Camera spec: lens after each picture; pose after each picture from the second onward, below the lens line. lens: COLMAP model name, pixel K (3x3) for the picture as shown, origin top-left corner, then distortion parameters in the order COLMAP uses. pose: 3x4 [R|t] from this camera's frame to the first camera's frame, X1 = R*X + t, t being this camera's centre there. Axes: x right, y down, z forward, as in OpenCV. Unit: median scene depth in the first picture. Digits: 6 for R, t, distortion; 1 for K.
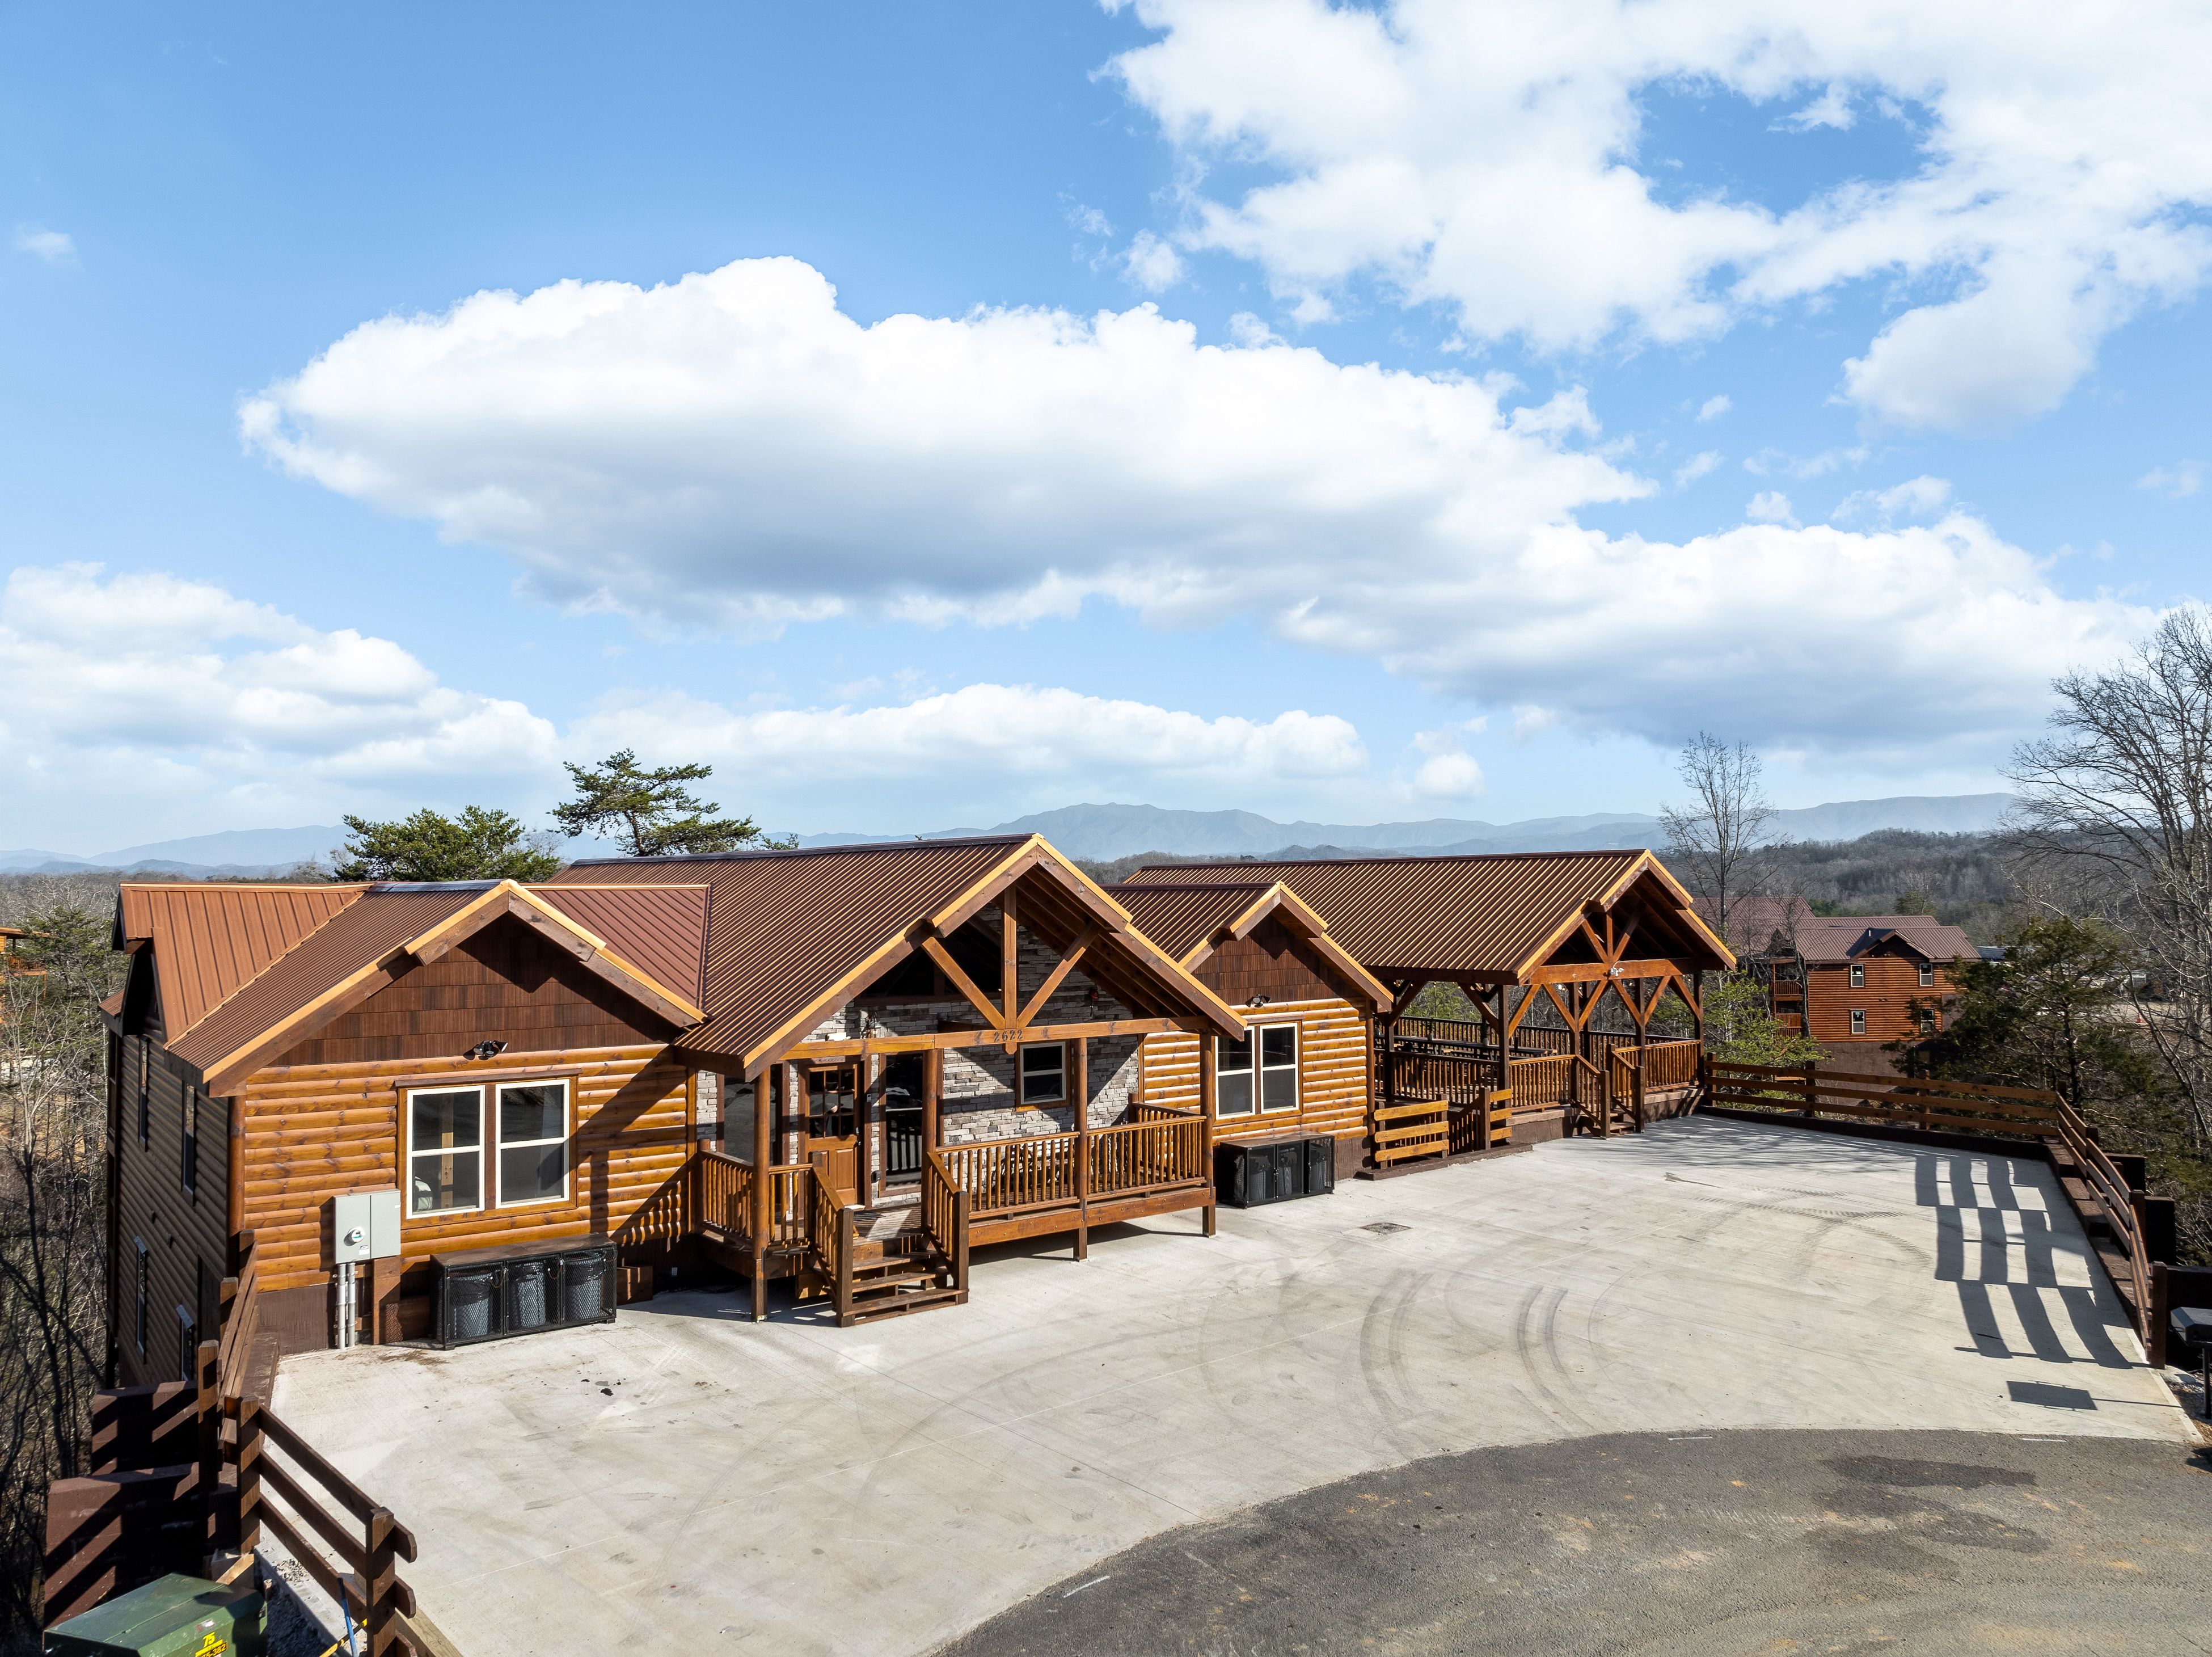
lens RADIAL K [[1544.0, 0, 1106.0], [0, 1544.0, 828.5], [0, 0, 1]] dist [-0.032562, 0.002443]
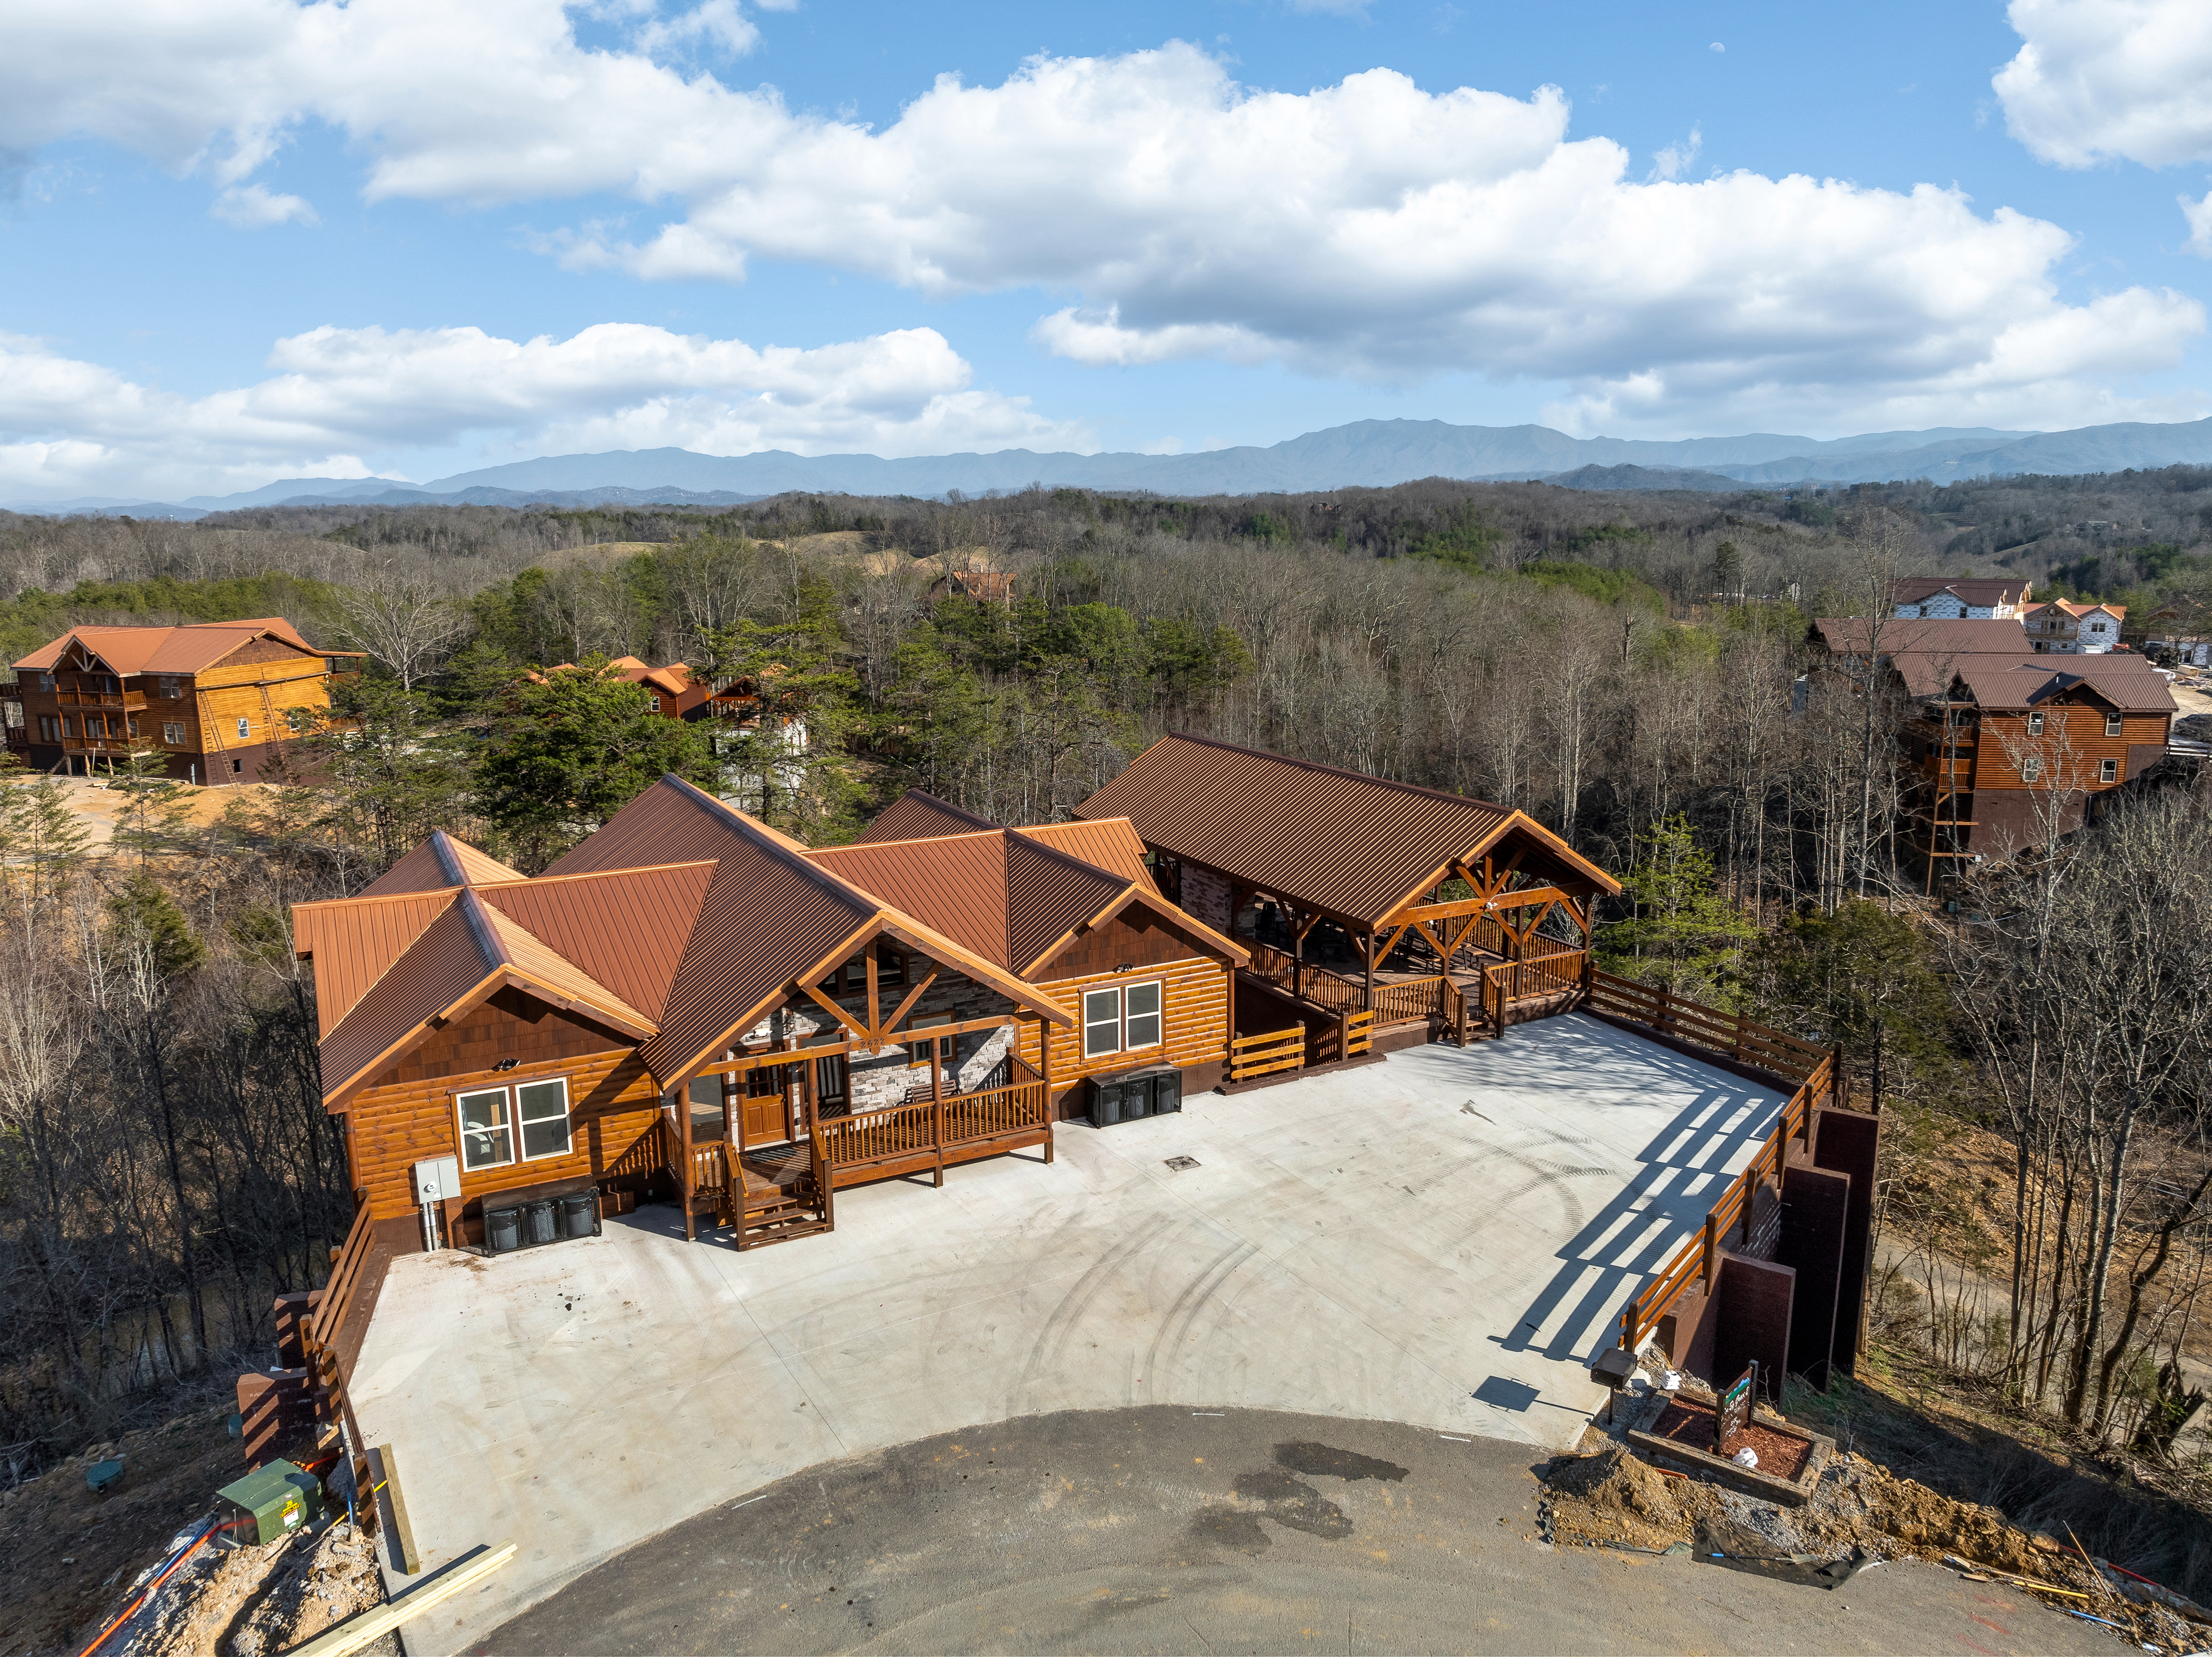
lens RADIAL K [[1544.0, 0, 1106.0], [0, 1544.0, 828.5], [0, 0, 1]] dist [-0.032562, 0.002443]
pose [[0.983538, 0.033994, -0.177475, 0.438040], [0.010504, 0.969730, 0.243954, -0.445186], [0.180396, -0.241802, 0.953409, -0.277962]]
